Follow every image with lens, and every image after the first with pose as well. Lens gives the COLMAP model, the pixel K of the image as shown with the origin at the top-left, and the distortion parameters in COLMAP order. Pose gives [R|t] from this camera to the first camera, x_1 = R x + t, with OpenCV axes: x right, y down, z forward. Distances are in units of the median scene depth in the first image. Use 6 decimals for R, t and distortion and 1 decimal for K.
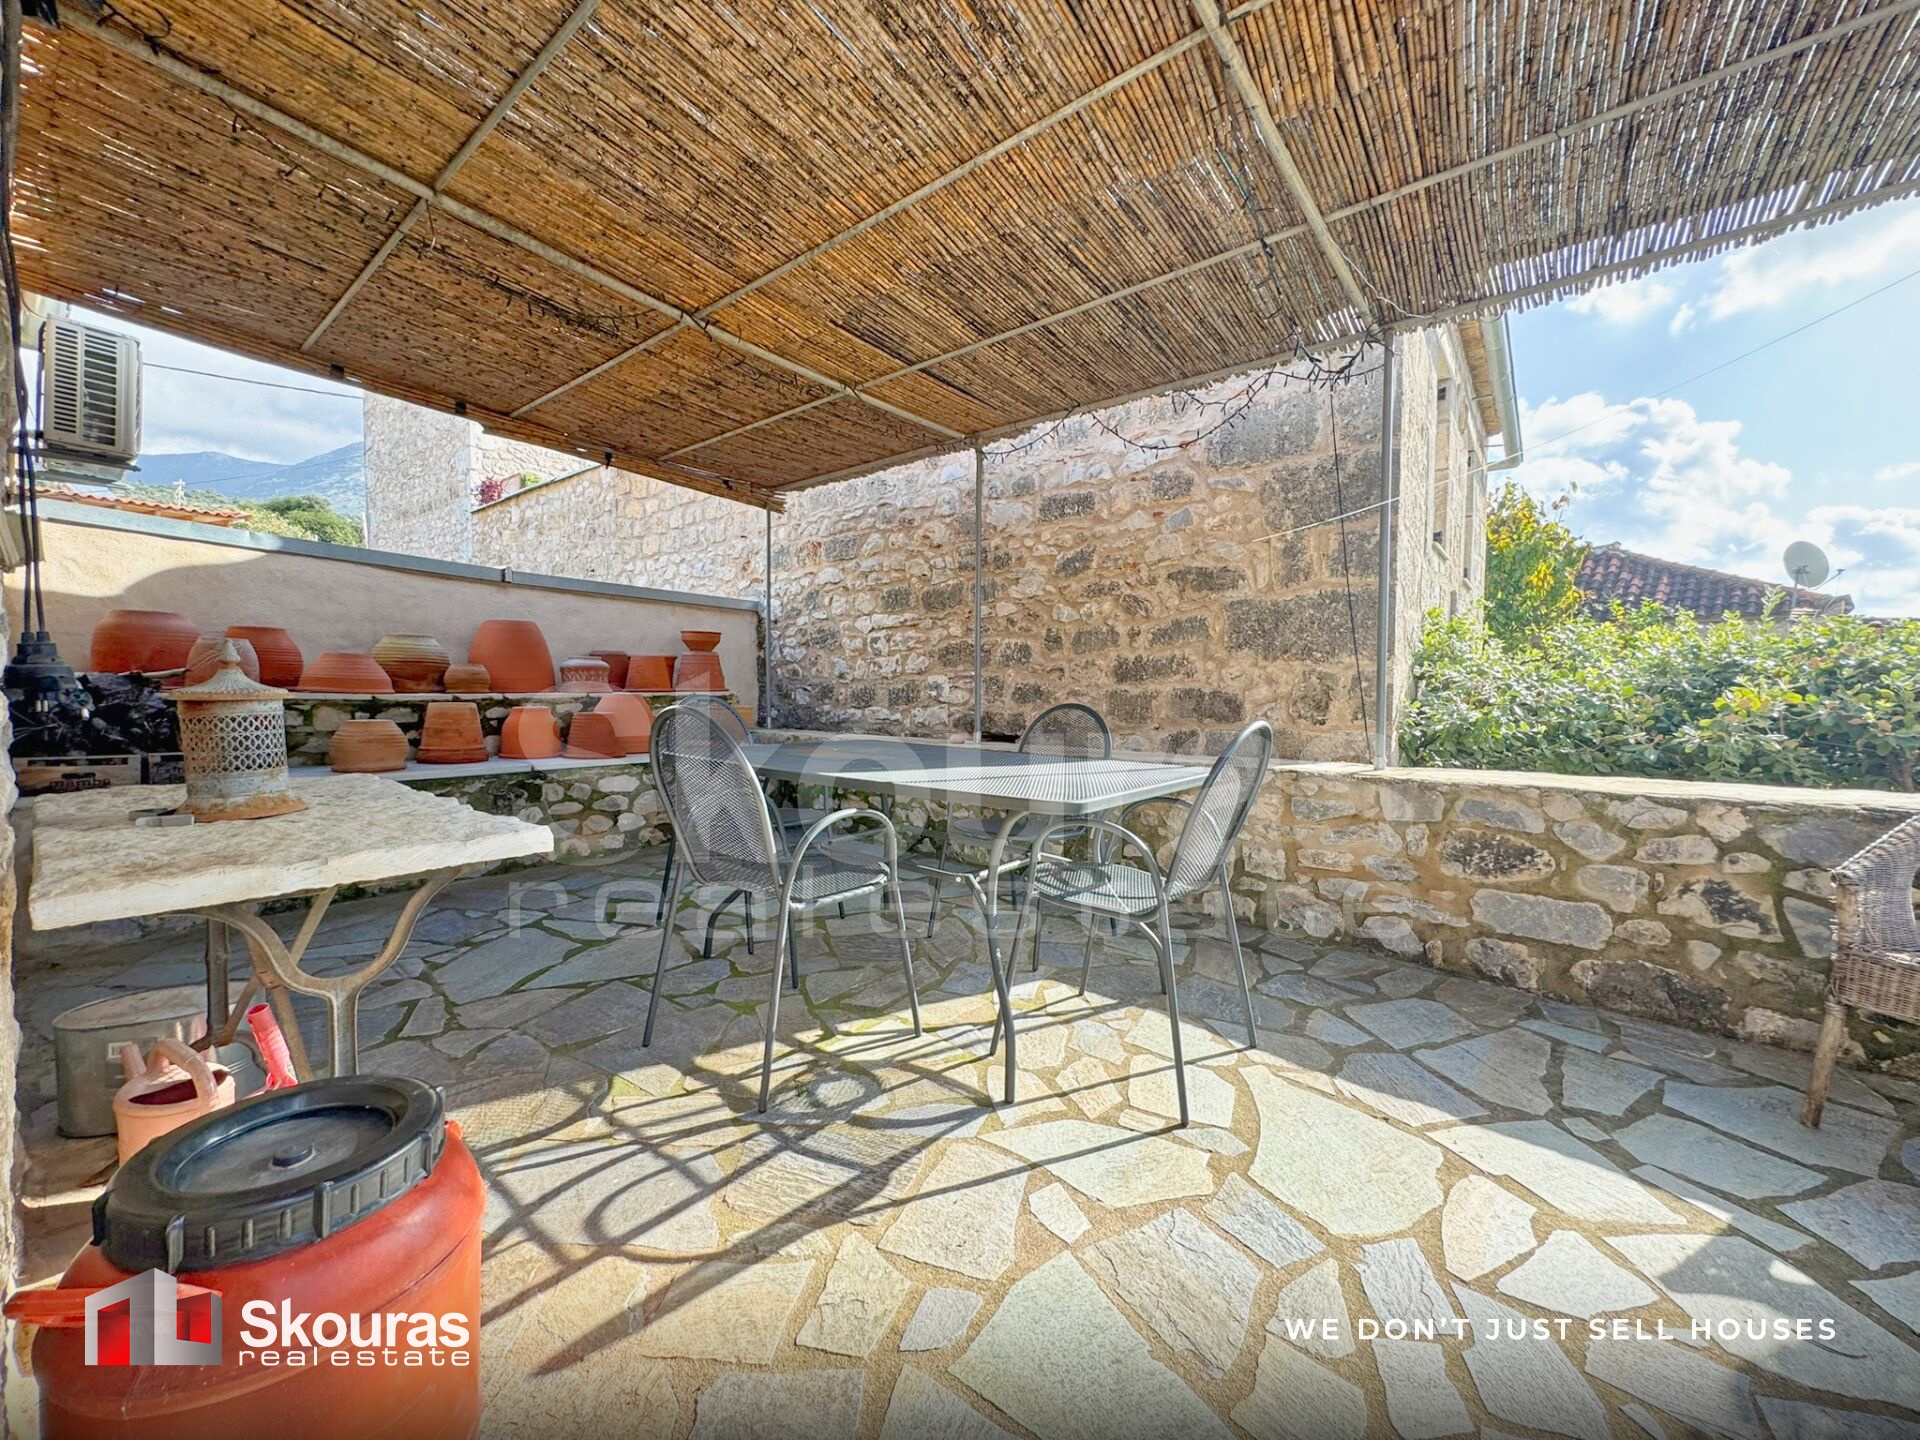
lens RADIAL K [[771.4, 0, 955.3], [0, 771.4, 721.3], [0, 0, 1]] dist [0.000198, -0.000078]
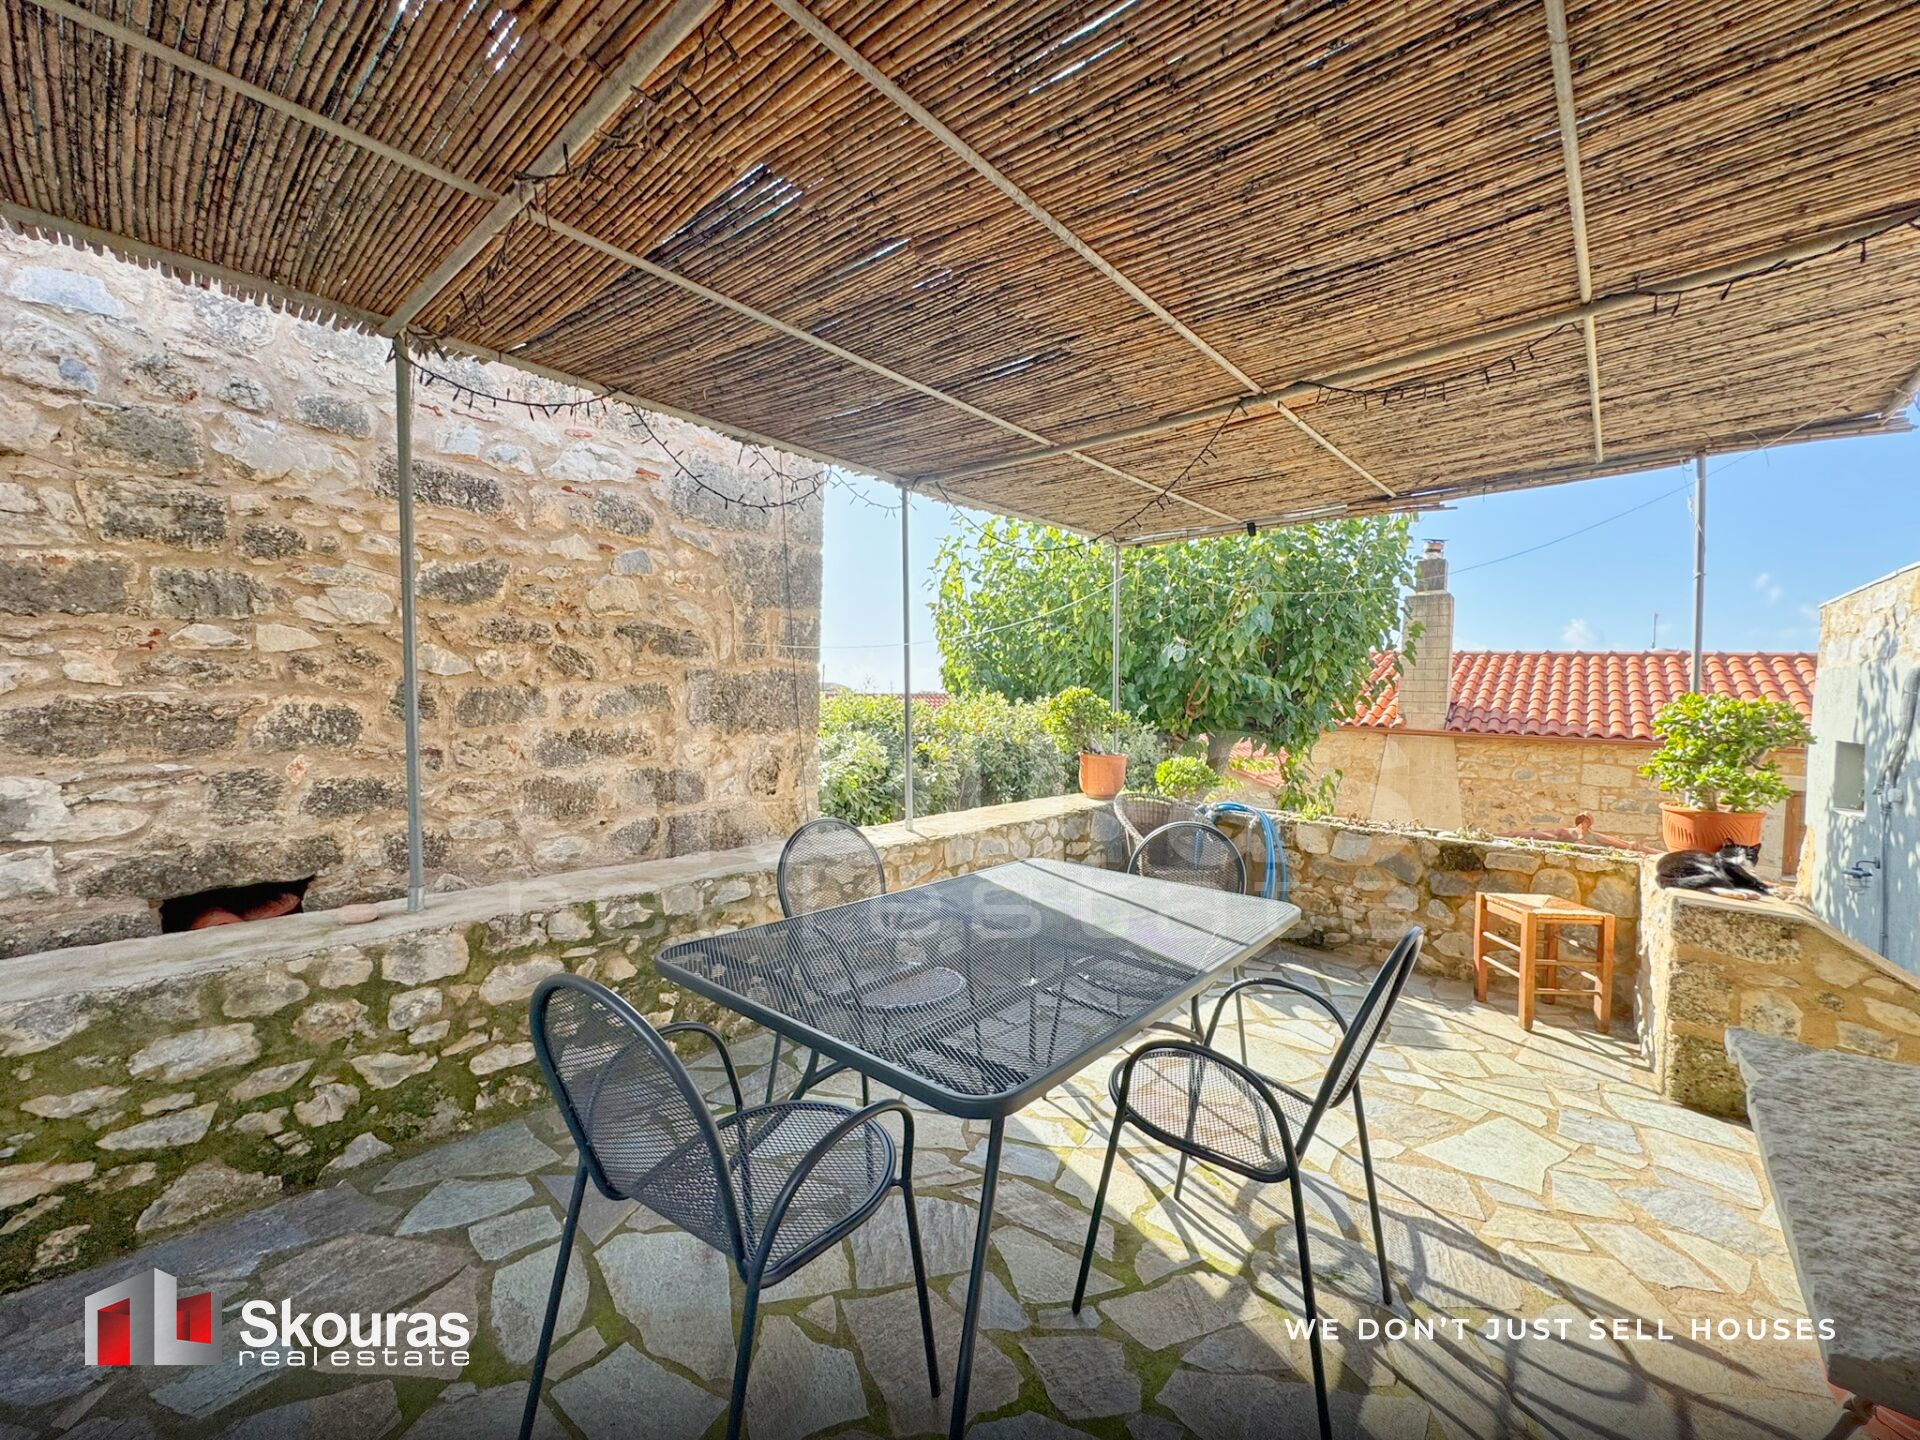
lens RADIAL K [[769.7, 0, 960.0], [0, 769.7, 720.0], [0, 0, 1]] dist [-0.001101, 0.000050]
pose [[0.025533, -0.044882, 0.998666, -0.496671], [0.017790, 0.998854, 0.044435, -0.121392], [-0.999516, 0.016632, 0.026303, 0.615535]]
